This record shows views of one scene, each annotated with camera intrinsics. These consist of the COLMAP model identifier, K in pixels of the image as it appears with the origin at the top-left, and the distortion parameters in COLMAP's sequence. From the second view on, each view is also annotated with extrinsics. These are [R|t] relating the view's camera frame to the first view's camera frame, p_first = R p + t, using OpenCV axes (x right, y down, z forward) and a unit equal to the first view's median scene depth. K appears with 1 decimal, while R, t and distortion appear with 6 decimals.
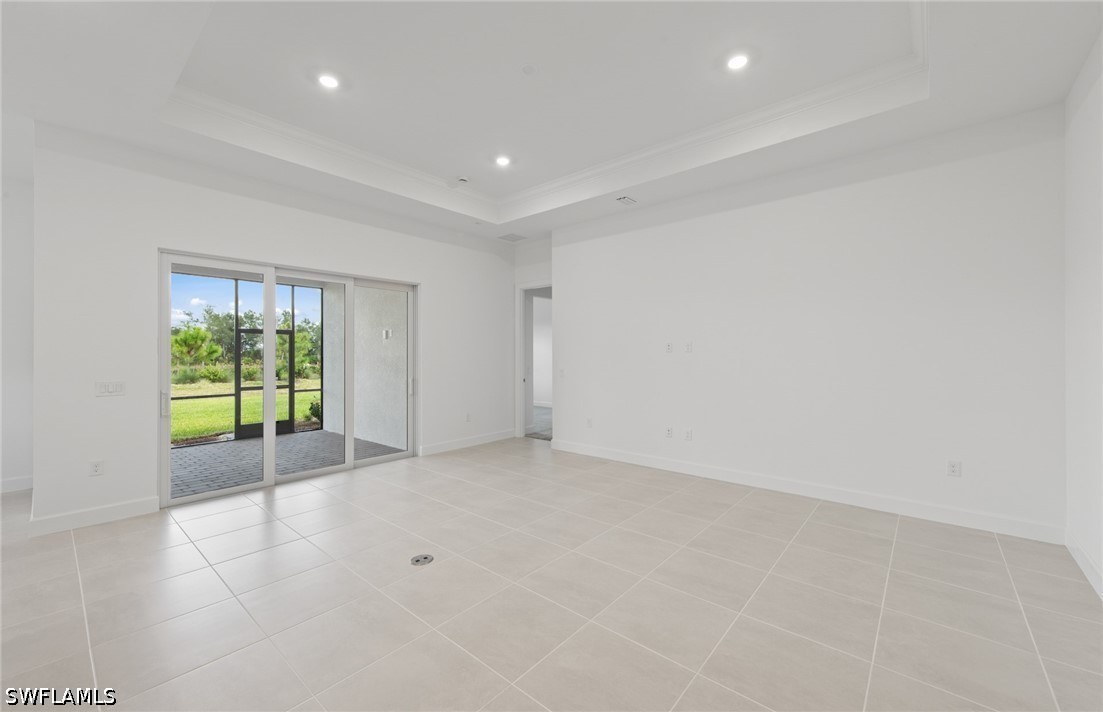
lens RADIAL K [[437.5, 0, 561.6], [0, 437.5, 352.0], [0, 0, 1]] dist [0.009792, -0.002479]
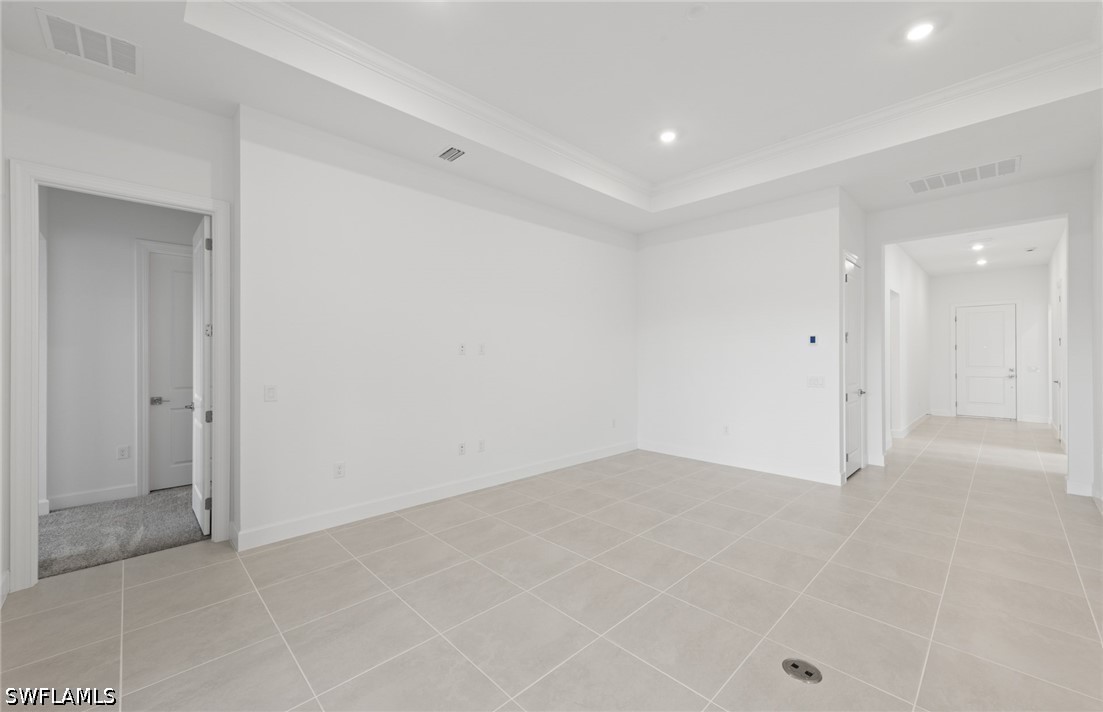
lens RADIAL K [[437.5, 0, 546.7], [0, 437.5, 352.1], [0, 0, 1]] dist [0.009792, -0.002479]
pose [[0.101950, 0.009799, 0.994741, -0.475203], [-0.001517, 0.999952, -0.009695, 0.003112], [-0.994788, -0.000521, 0.101960, 0.610658]]
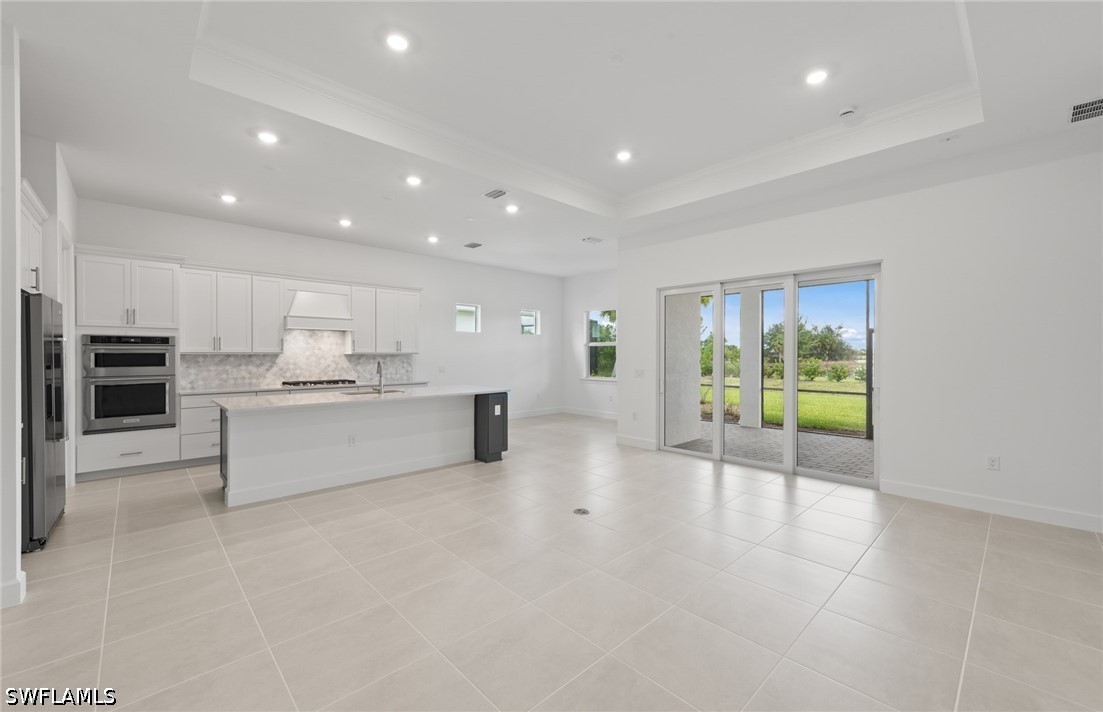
lens RADIAL K [[437.5, 0, 553.2], [0, 437.5, 354.5], [0, 0, 1]] dist [0.009792, -0.002479]
pose [[-0.103341, 0.001651, -0.994645, 0.458797], [0.003528, 0.999993, 0.001294, 0.002240], [0.994640, -0.003375, -0.103346, 0.490812]]
